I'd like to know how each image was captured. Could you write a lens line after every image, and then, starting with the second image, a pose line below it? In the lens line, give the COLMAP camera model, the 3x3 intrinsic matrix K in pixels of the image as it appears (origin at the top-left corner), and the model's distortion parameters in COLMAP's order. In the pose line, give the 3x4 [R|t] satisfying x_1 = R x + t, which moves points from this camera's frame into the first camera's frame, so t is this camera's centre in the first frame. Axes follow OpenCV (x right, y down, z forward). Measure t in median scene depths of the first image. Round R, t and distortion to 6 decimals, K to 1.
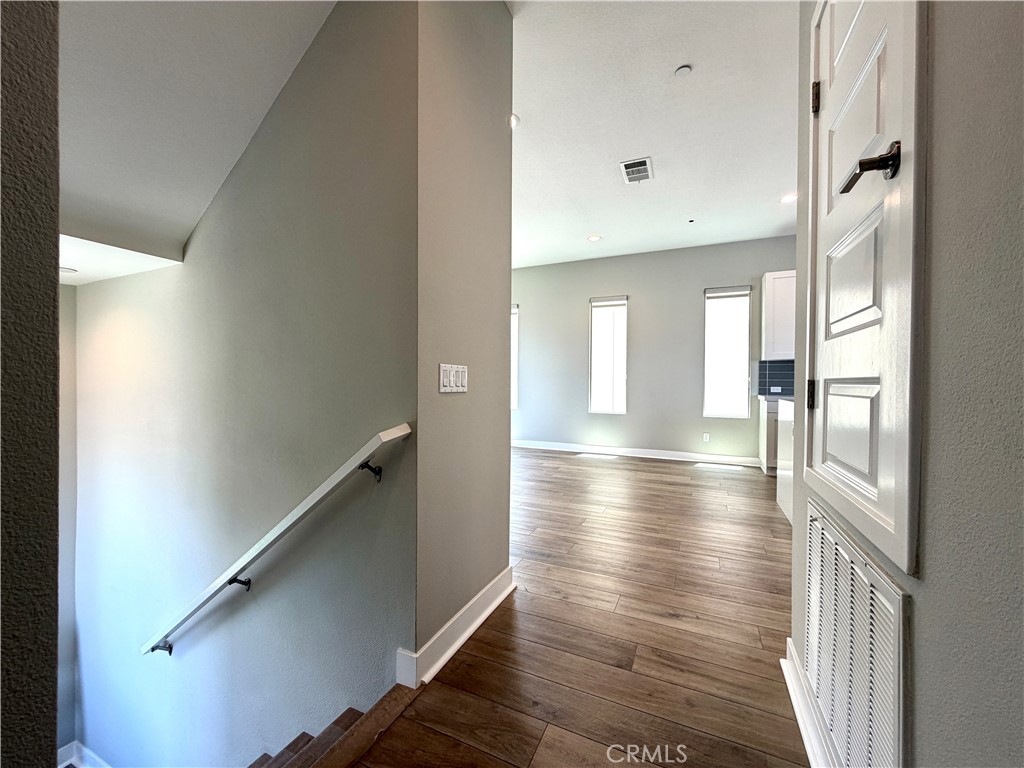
lens RADIAL K [[408.8, 0, 508.9], [0, 408.8, 385.0], [0, 0, 1]] dist [0.002909, -0.000293]
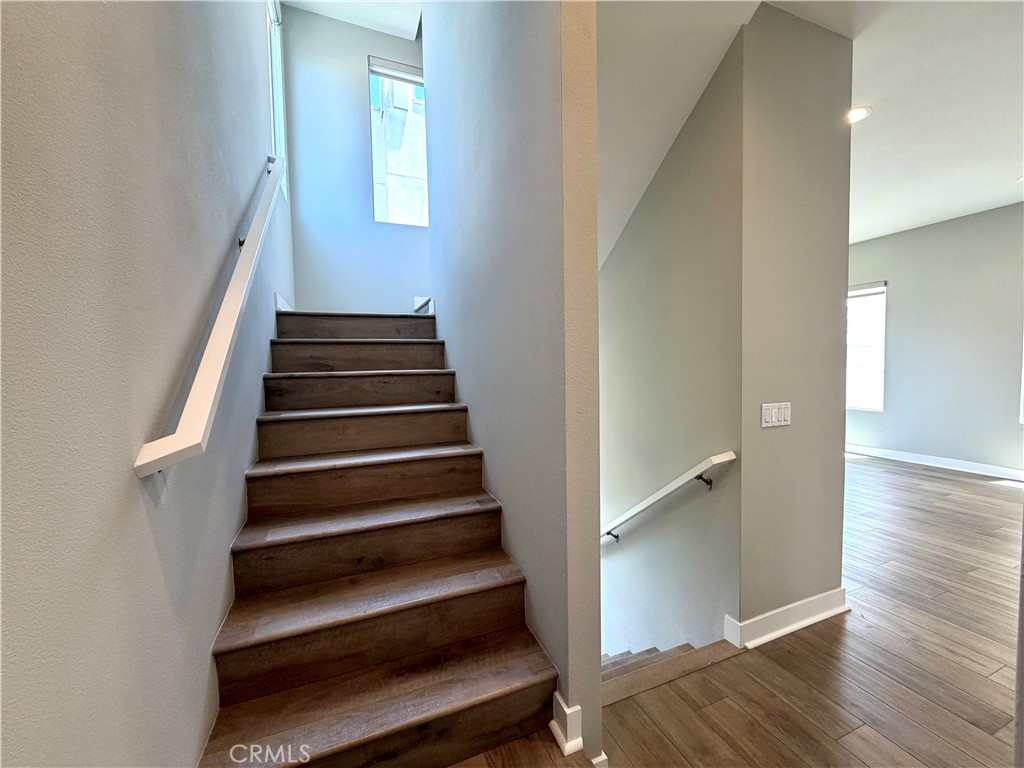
lens RADIAL K [[408.8, 0, 512.9], [0, 408.8, 384.4], [0, 0, 1]] dist [0.002909, -0.000293]
pose [[0.739054, 0.012014, -0.673539, 0.073536], [0.018542, 0.999099, 0.038167, -0.118927], [0.673391, -0.040696, 0.738165, -0.288292]]
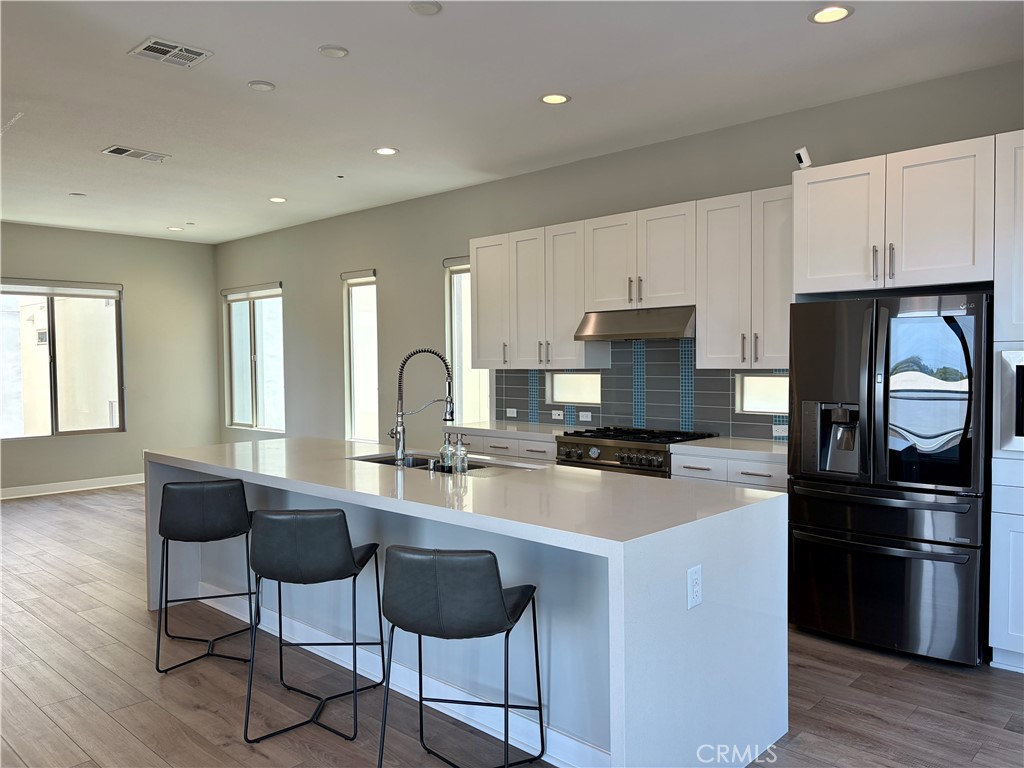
lens RADIAL K [[766.8, 0, 507.4], [0, 766.8, 383.2], [0, 0, 1]] dist [0.034519, -0.013530]
pose [[0.947095, -0.005643, -0.320904, 2.437208], [0.013374, 0.999671, 0.021891, -0.148821], [0.320675, -0.025025, 0.946859, -0.359836]]
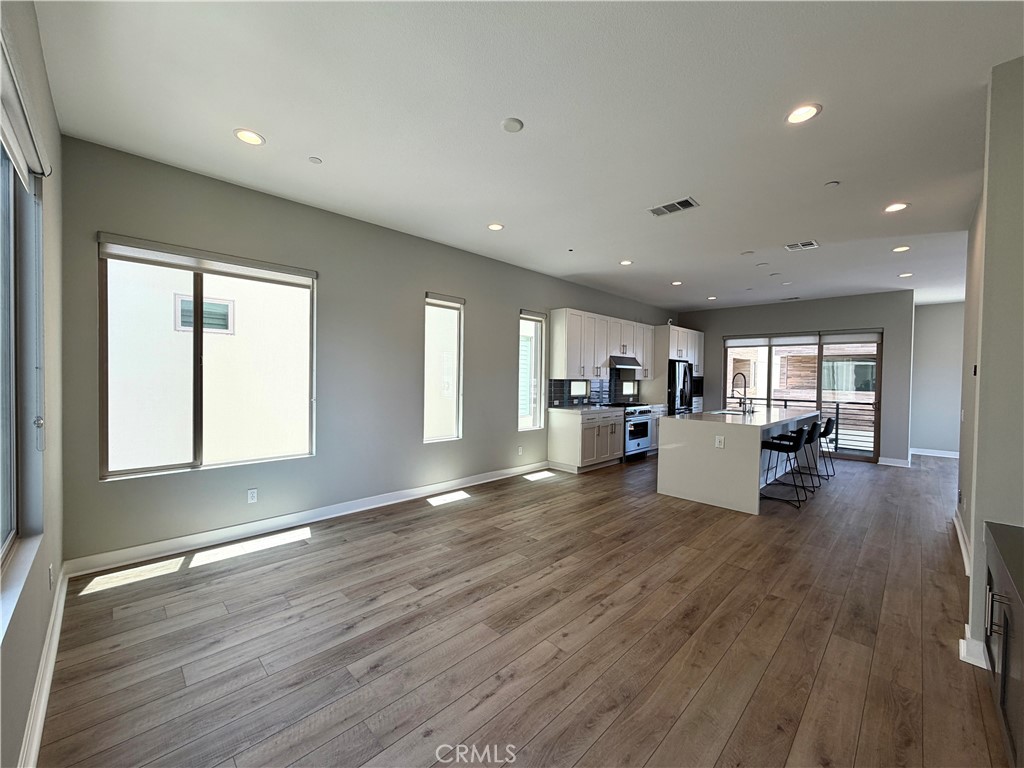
lens RADIAL K [[408.8, 0, 512.6], [0, 408.8, 384.5], [0, 0, 1]] dist [0.002909, -0.000293]
pose [[0.340258, -0.020007, 0.940119, -1.283543], [-0.005937, 0.999708, 0.023424, -0.167898], [-0.940313, -0.013552, 0.340040, 1.661391]]
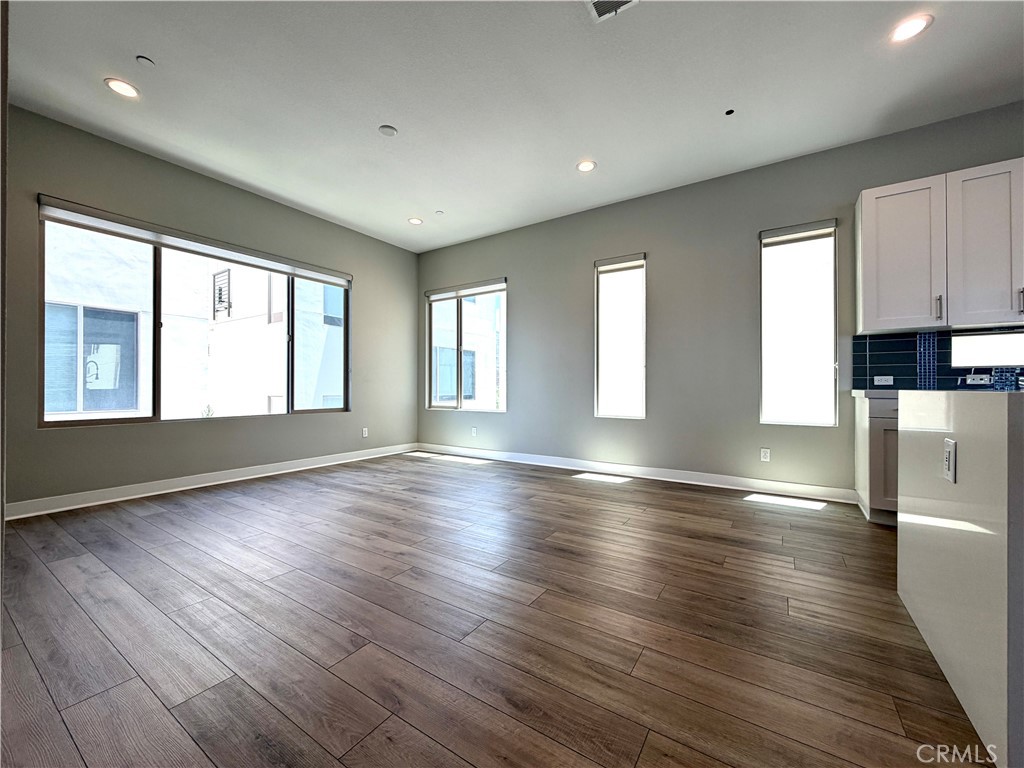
lens RADIAL K [[408.8, 0, 508.7], [0, 408.8, 384.0], [0, 0, 1]] dist [0.002909, -0.000293]
pose [[0.988904, -0.006114, -0.148428, 0.427064], [0.003851, 0.999872, -0.015534, 0.054991], [0.148504, 0.014790, 0.988801, 0.706705]]
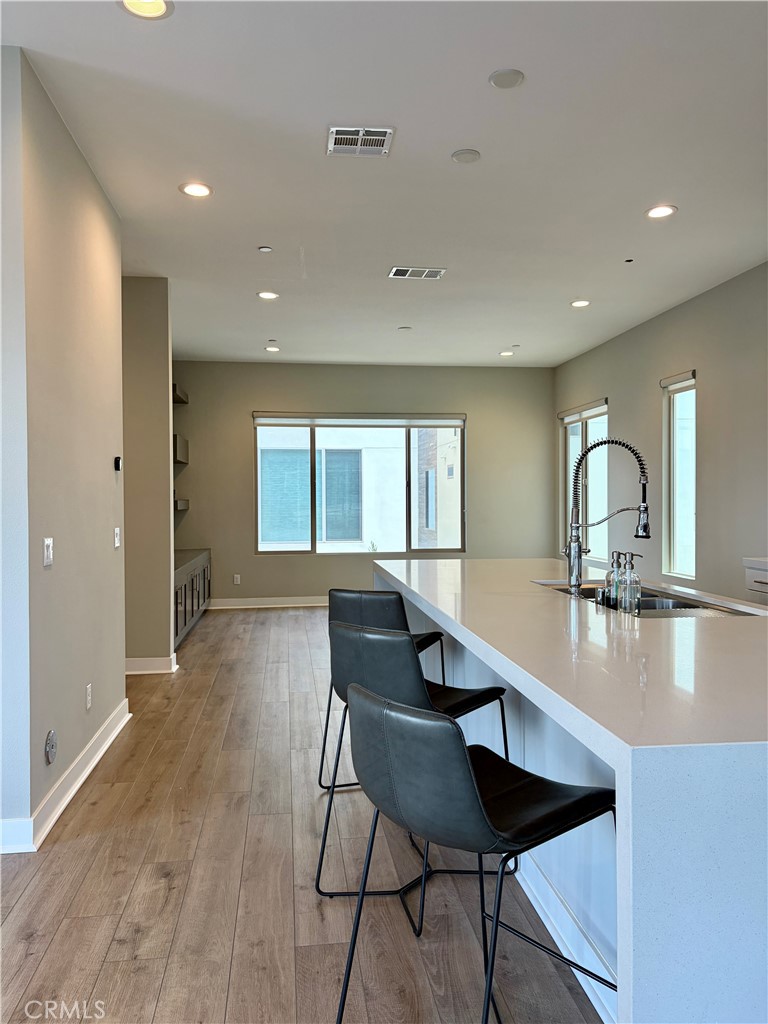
lens RADIAL K [[766.8, 0, 385.7], [0, 766.8, 511.0], [0, 0, 1]] dist [0.034519, -0.013530]
pose [[0.533413, 0.001620, -0.845853, 2.592197], [0.002416, 0.999991, 0.003439, -0.078422], [0.845852, -0.003878, 0.533404, 0.196612]]
